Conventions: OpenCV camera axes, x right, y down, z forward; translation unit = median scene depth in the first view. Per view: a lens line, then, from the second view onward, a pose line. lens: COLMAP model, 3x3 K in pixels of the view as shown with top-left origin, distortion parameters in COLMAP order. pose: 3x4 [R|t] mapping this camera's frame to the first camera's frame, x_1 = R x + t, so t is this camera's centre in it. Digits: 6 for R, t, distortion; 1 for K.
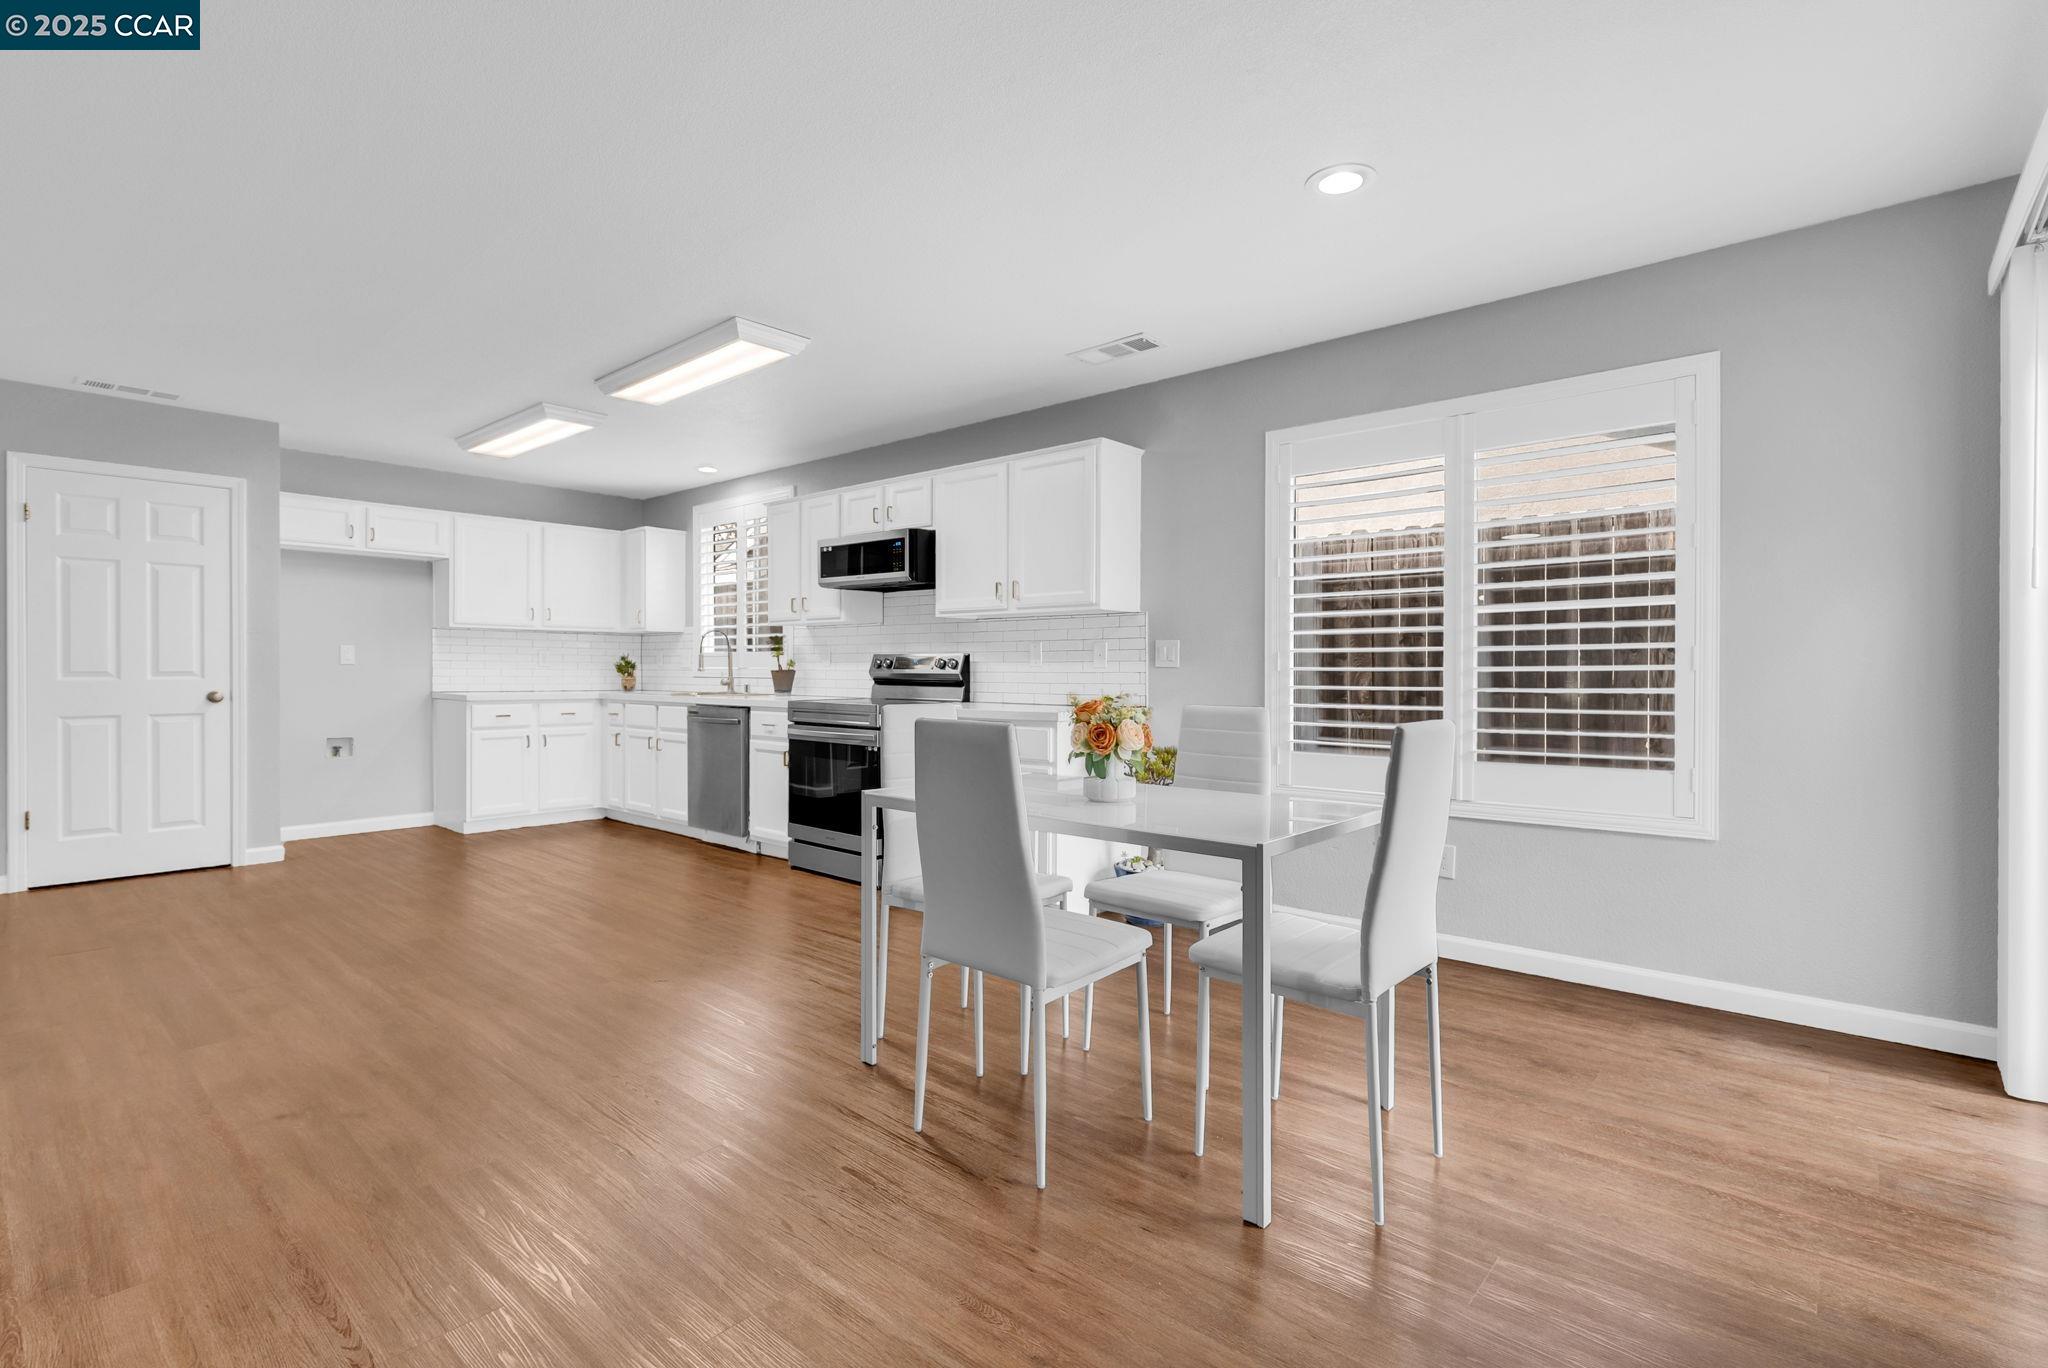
lens RADIAL K [[951.8, 0, 1028.3], [0, 951.8, 672.1], [0, 0, 1]] dist [-0.003015, -0.000078]
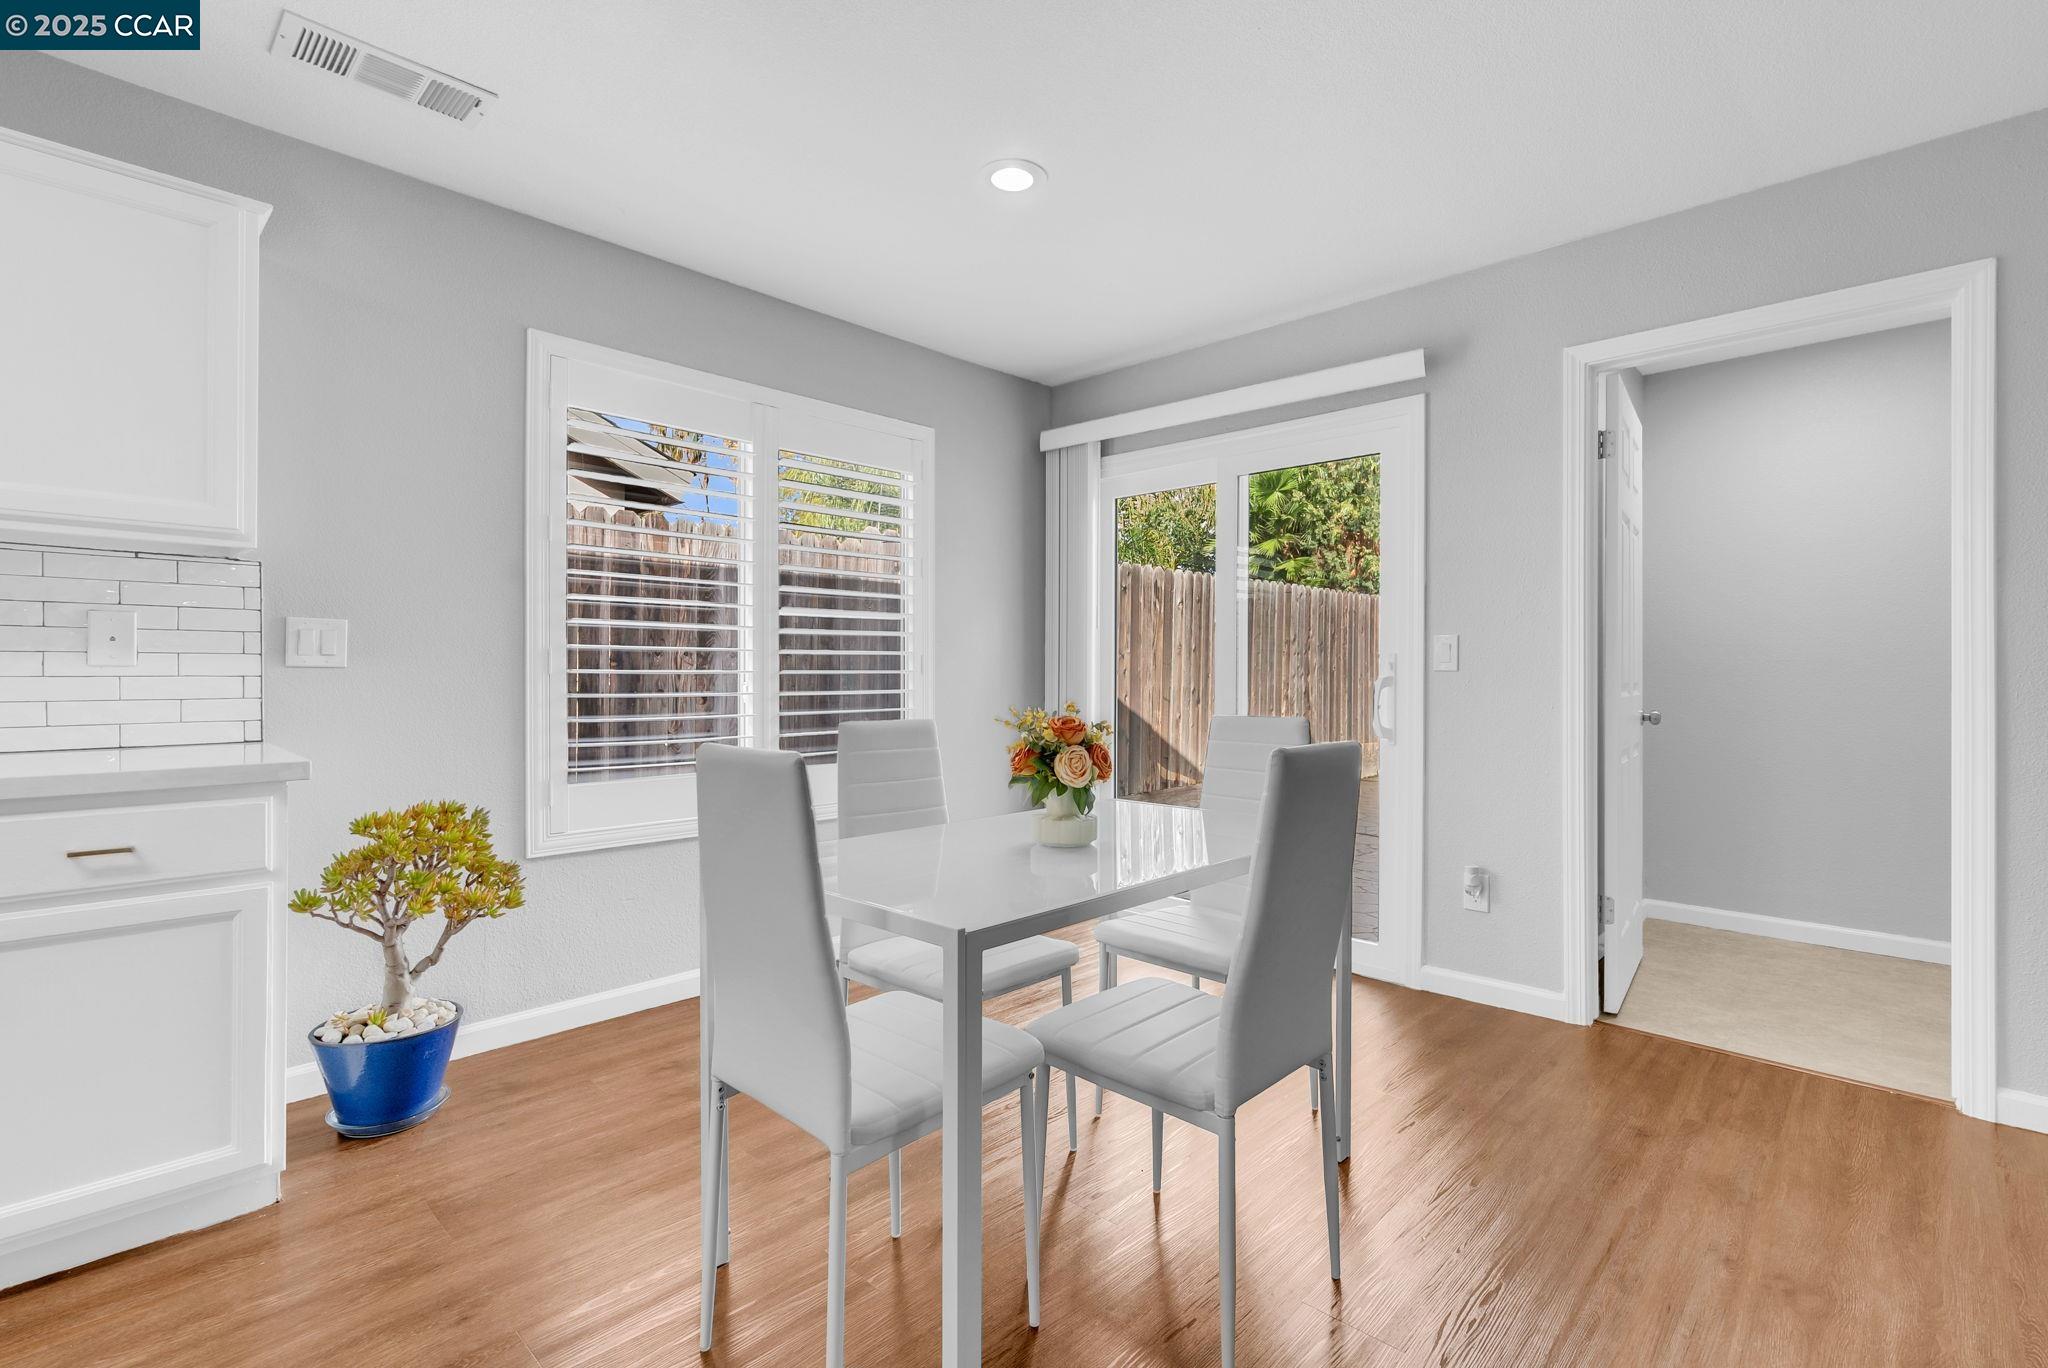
lens RADIAL K [[942.1, 0, 1031.4], [0, 942.1, 676.8], [0, 0, 1]] dist [0.000542, -0.000015]
pose [[0.046109, -0.005361, 0.998922, -0.305465], [-0.002994, 0.999980, 0.005505, -0.002474], [-0.998932, -0.003244, 0.046092, 0.443684]]
